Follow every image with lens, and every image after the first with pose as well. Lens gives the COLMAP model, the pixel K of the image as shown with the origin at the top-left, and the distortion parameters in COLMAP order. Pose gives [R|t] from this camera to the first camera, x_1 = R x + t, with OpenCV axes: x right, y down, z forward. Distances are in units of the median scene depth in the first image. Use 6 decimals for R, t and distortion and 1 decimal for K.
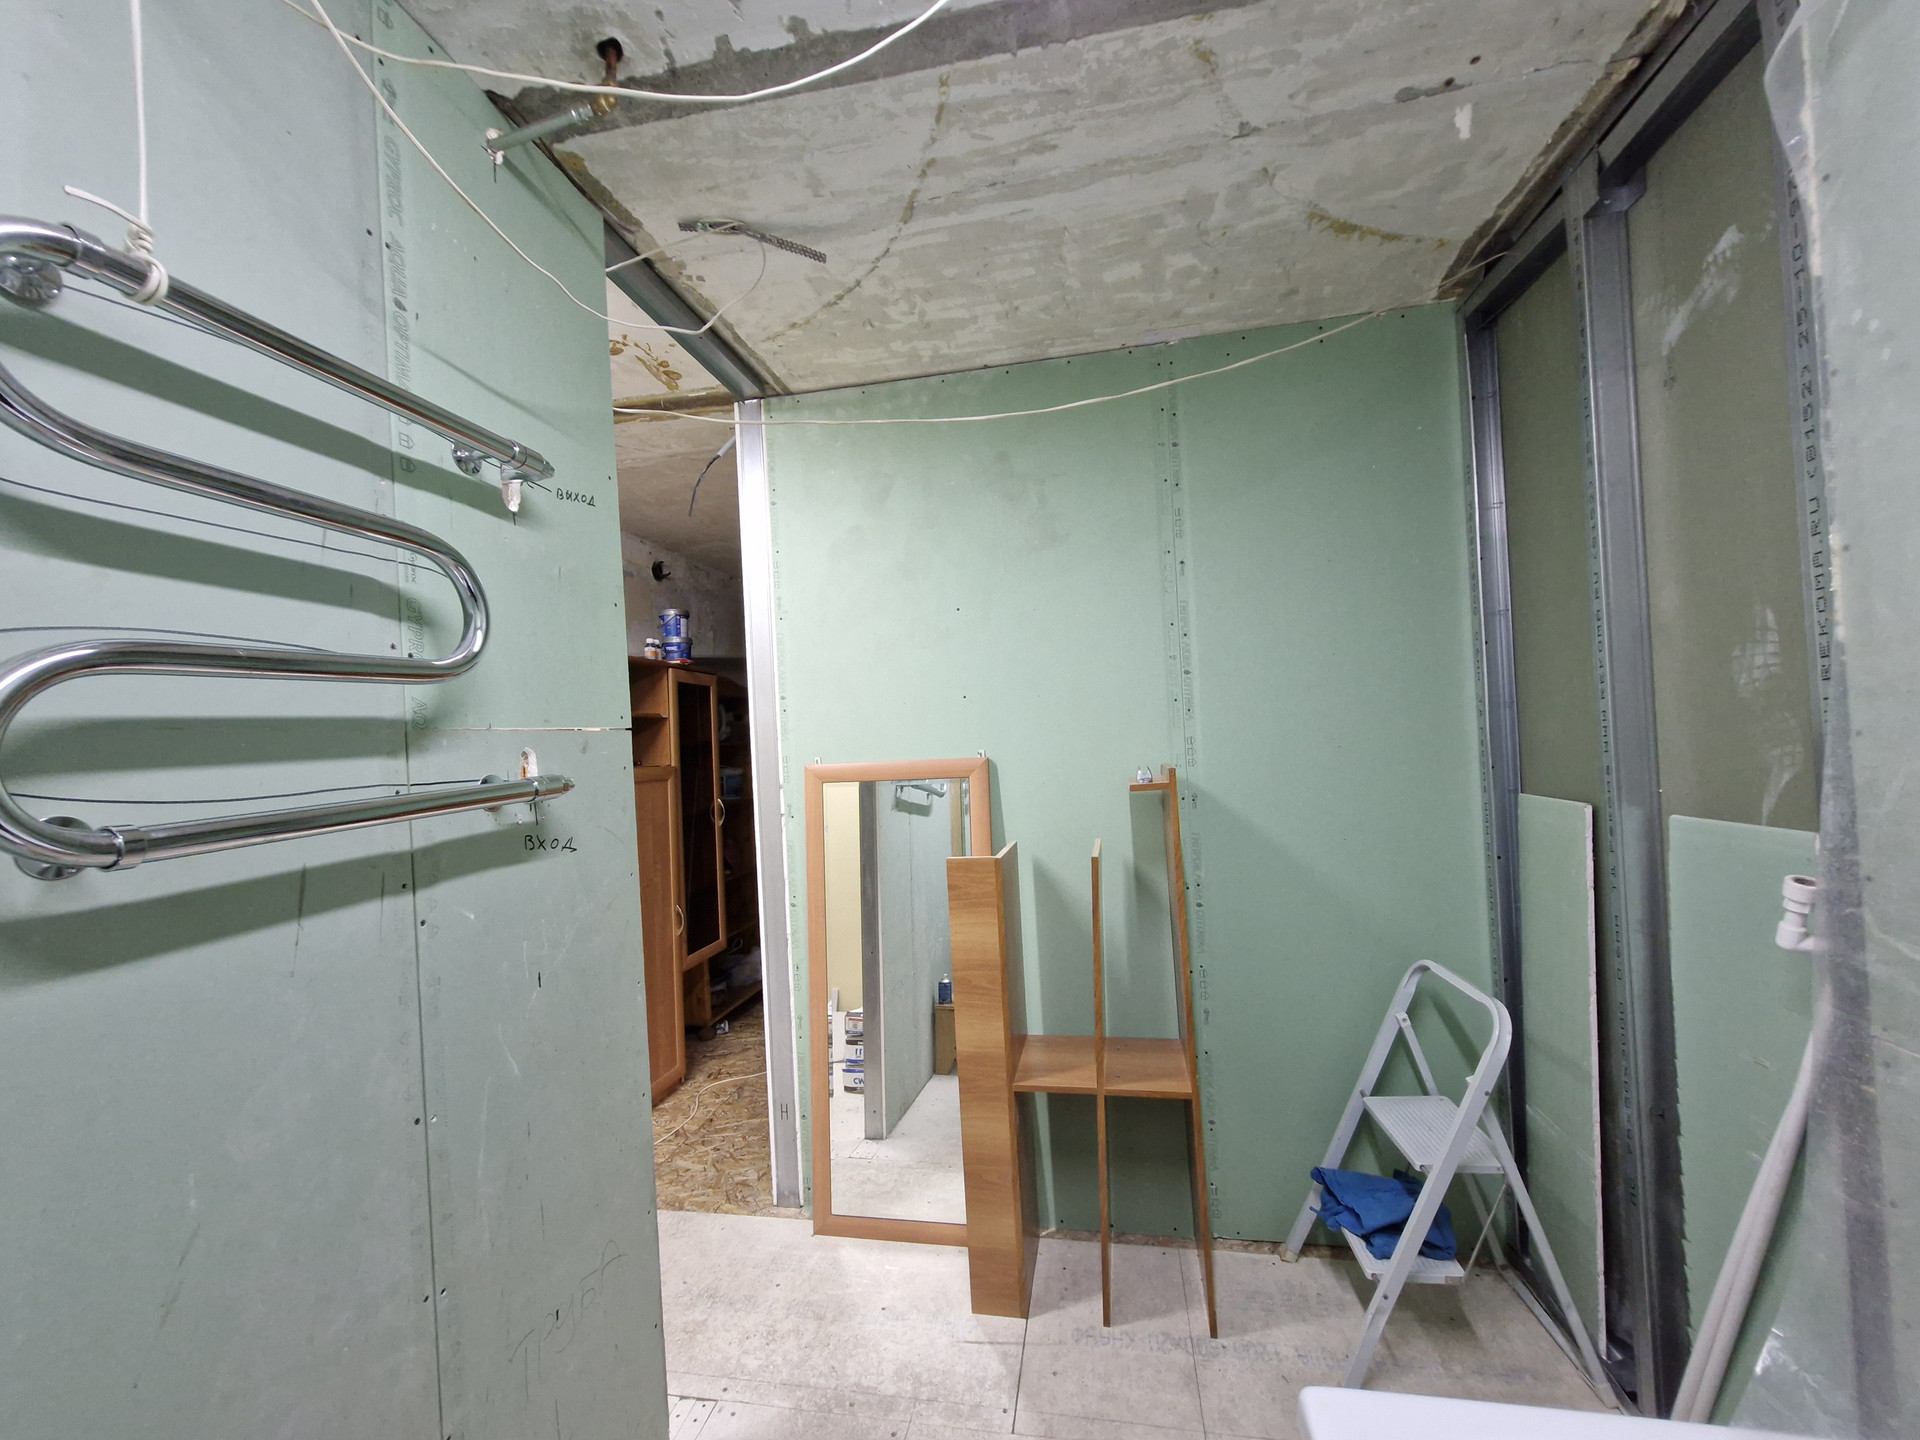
lens RADIAL K [[755.1, 0, 967.3], [0, 755.1, 729.0], [0, 0, 1]] dist [0.006304, -0.000978]
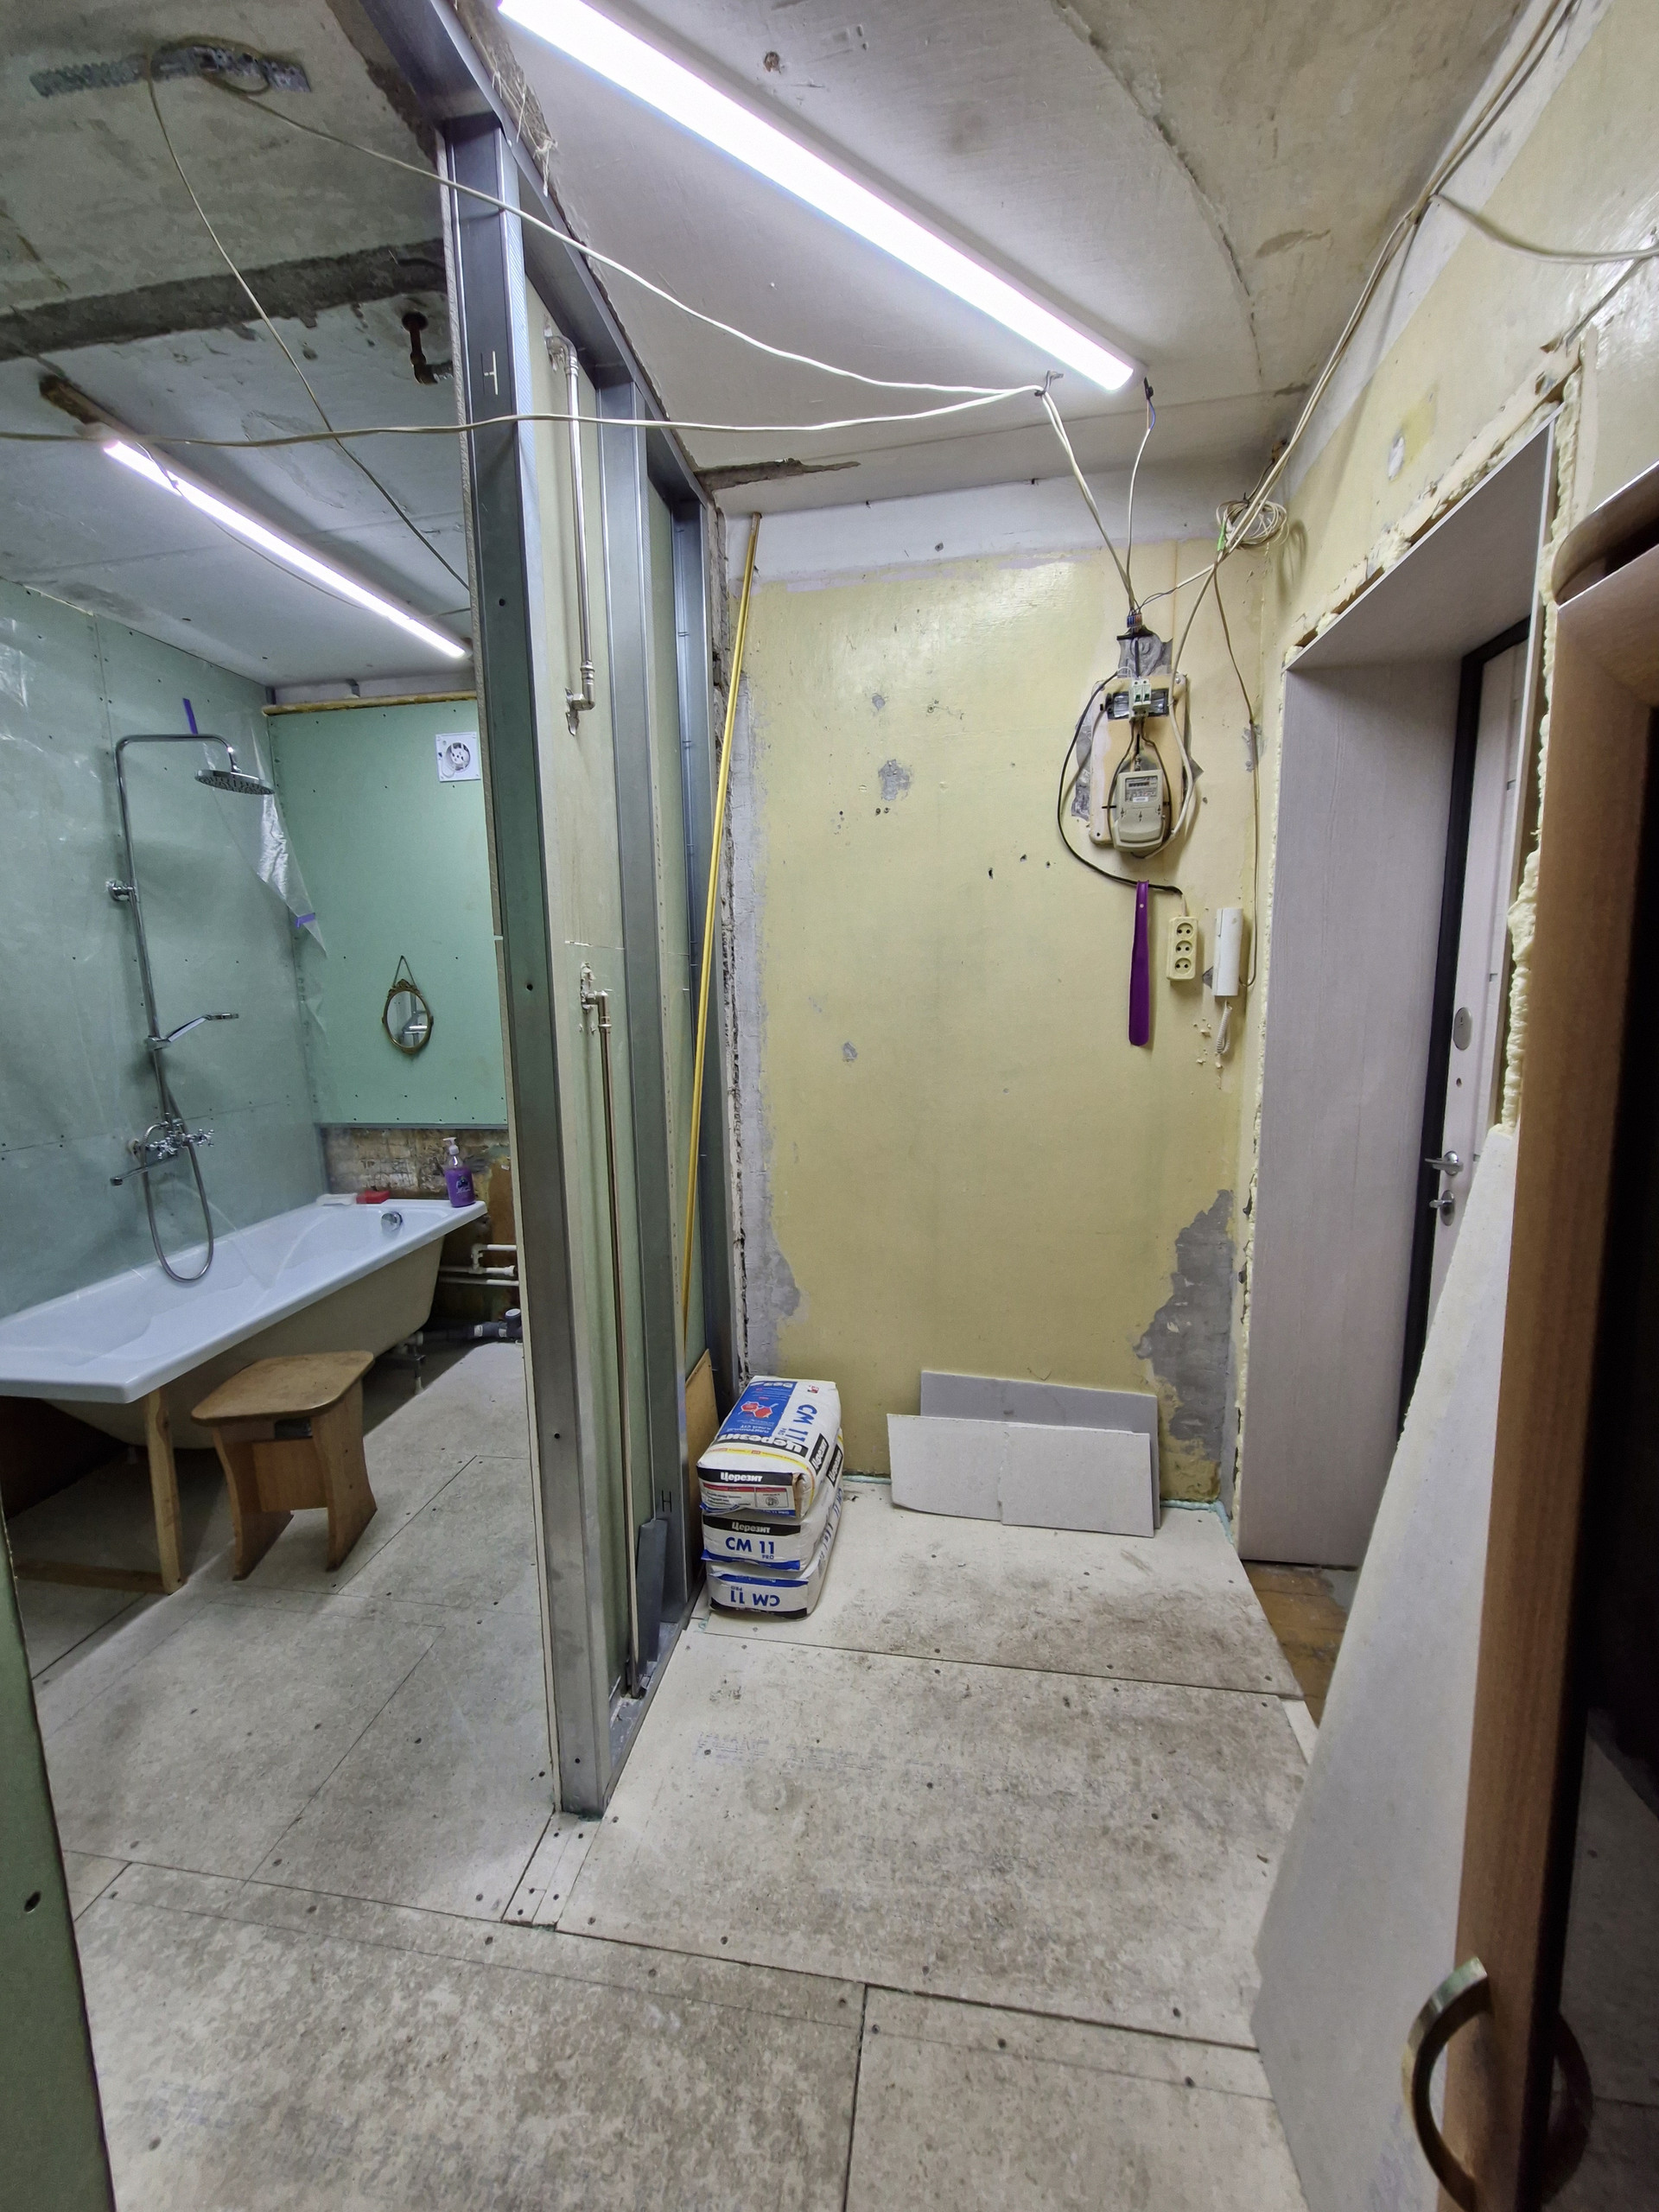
lens RADIAL K [[870.0, 0, 819.2], [0, 870.0, 1108.0], [0, 0, 1]] dist [0.006304, -0.000978]
pose [[-0.996824, 0.079546, -0.003759, -0.683332], [0.078308, 0.987707, 0.135287, 0.071062], [0.014474, 0.134563, -0.990799, 1.716362]]
